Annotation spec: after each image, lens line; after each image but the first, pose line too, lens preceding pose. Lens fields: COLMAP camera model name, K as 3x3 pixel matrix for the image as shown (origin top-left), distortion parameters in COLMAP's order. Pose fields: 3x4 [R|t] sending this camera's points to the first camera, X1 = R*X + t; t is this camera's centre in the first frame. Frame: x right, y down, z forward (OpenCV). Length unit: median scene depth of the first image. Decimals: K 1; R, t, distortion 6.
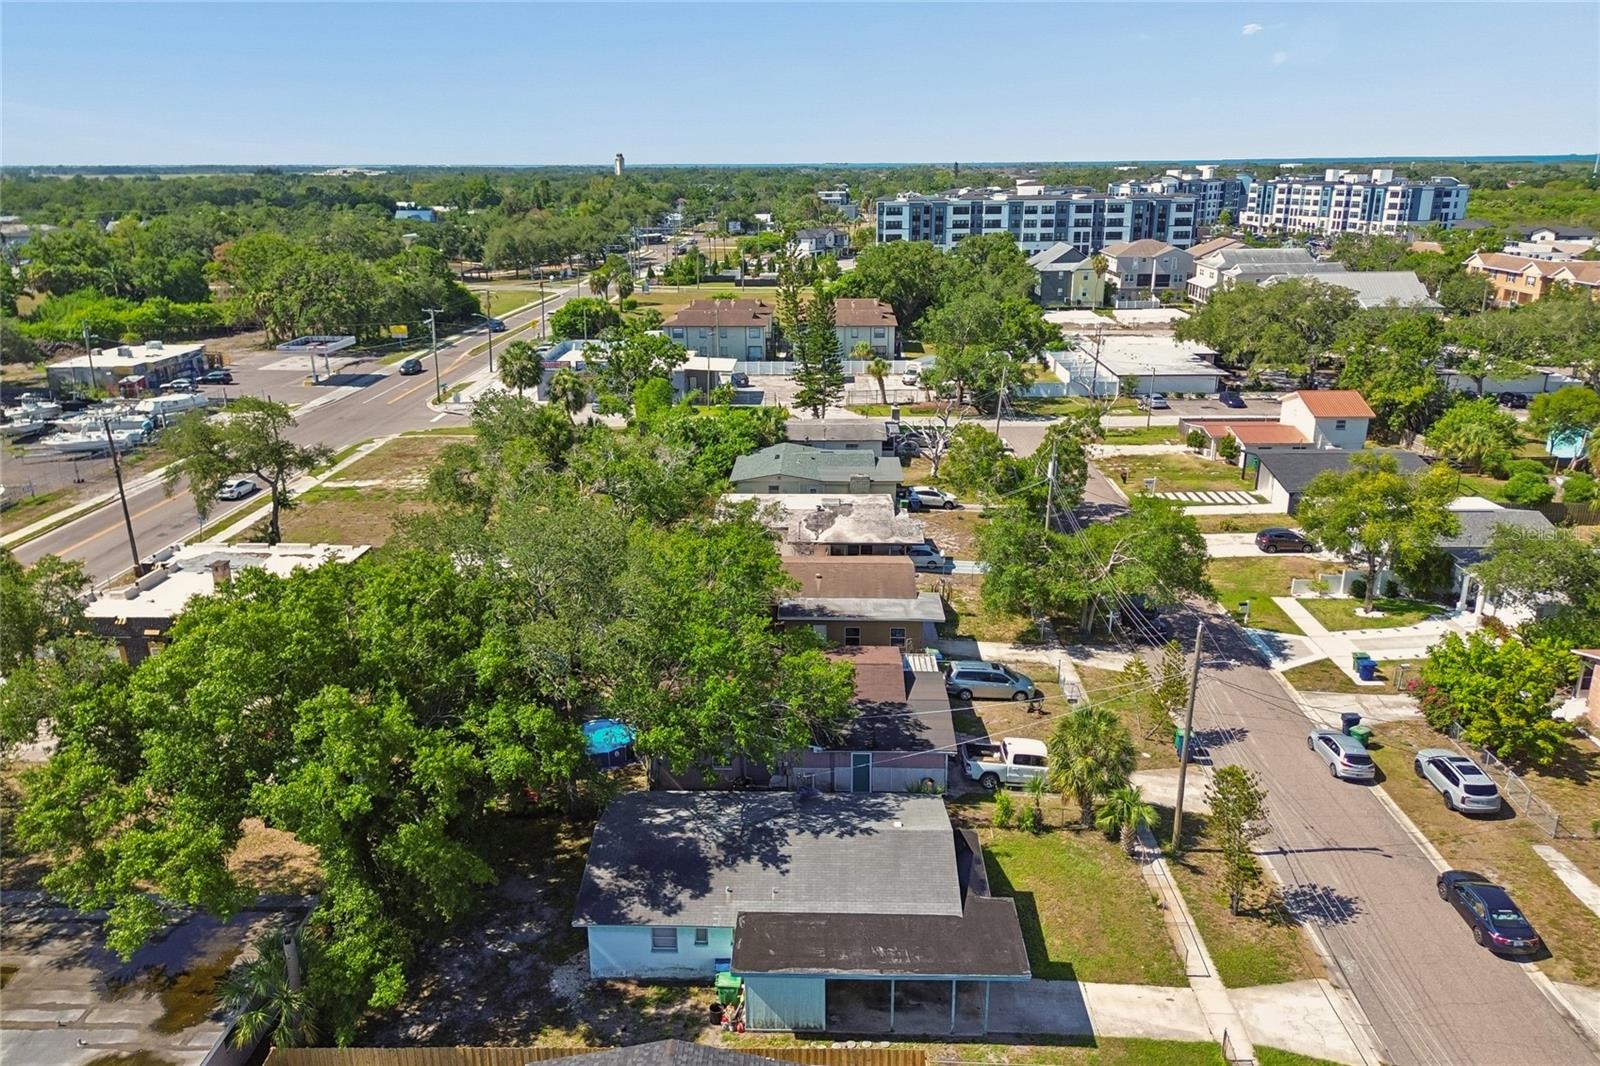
lens RADIAL K [[1134.4, 0, 801.3], [0, 1134.4, 564.1], [0, 0, 1]] dist [0.033943, -0.000460]
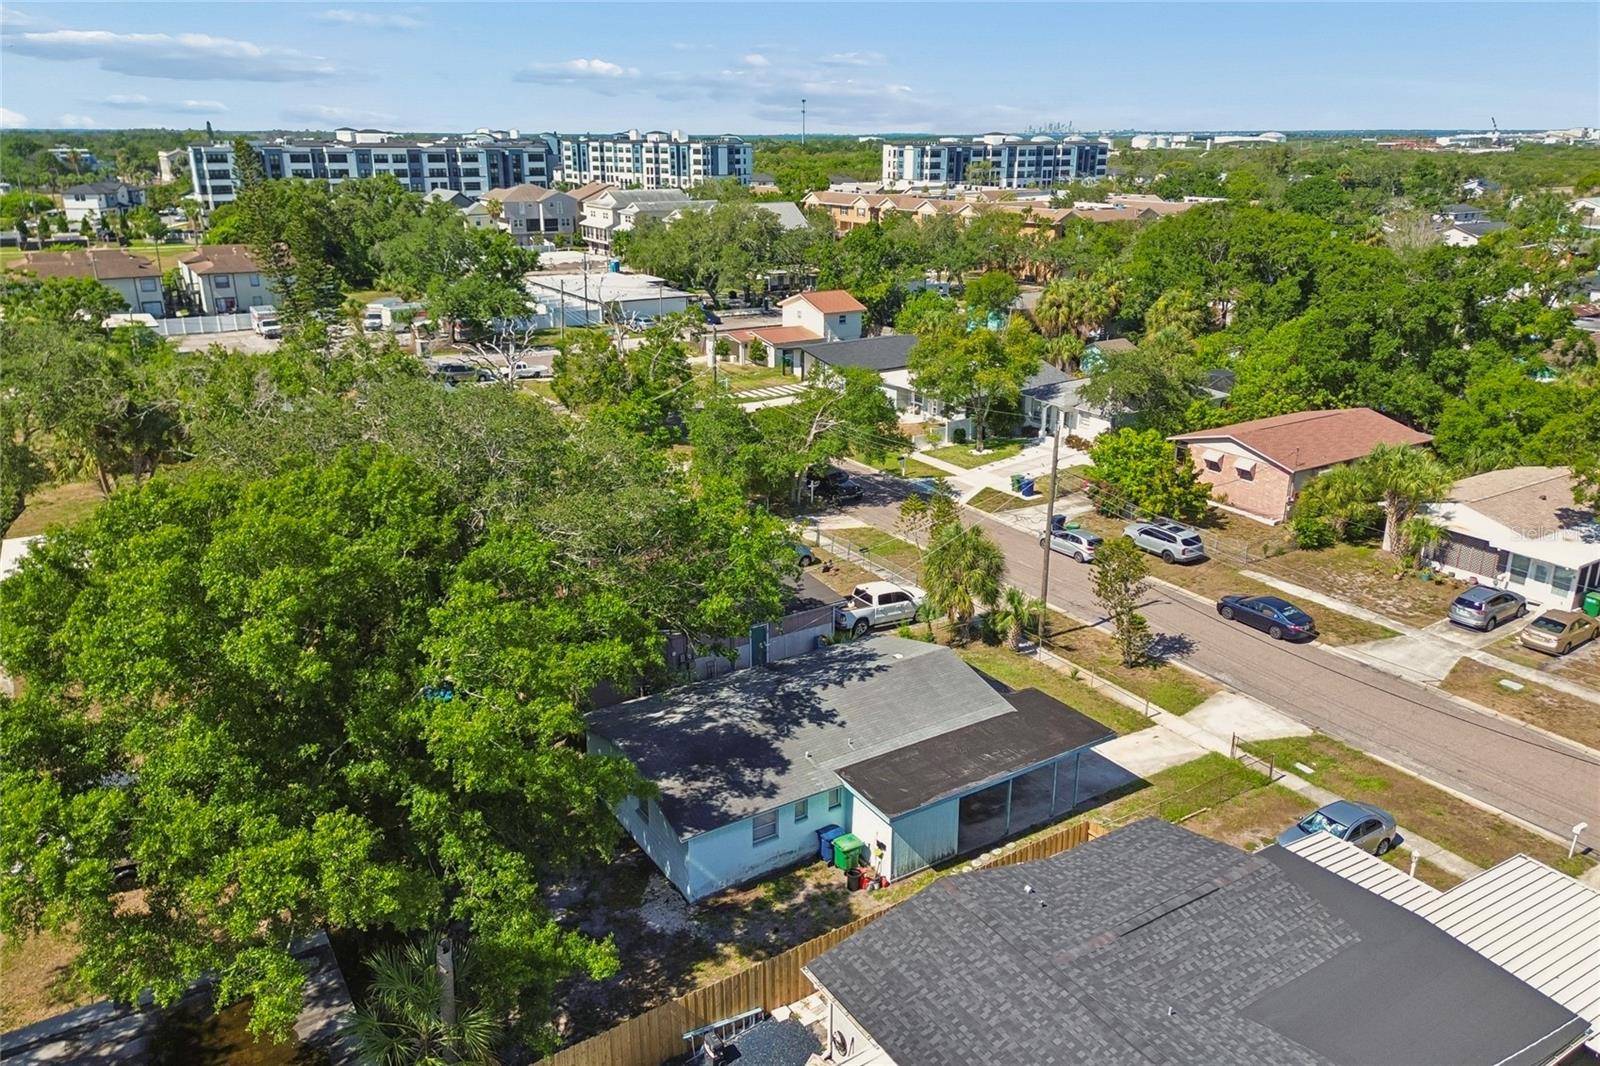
lens RADIAL K [[1154.3, 0, 800.0], [0, 1154.3, 533.0], [0, 0, 1]] dist [0.050789, -0.006272]
pose [[0.825134, -0.177459, 0.536341, -0.223831], [0.182849, 0.982171, 0.043665, 0.029321], [-0.534528, 0.062040, 0.842871, 0.088987]]
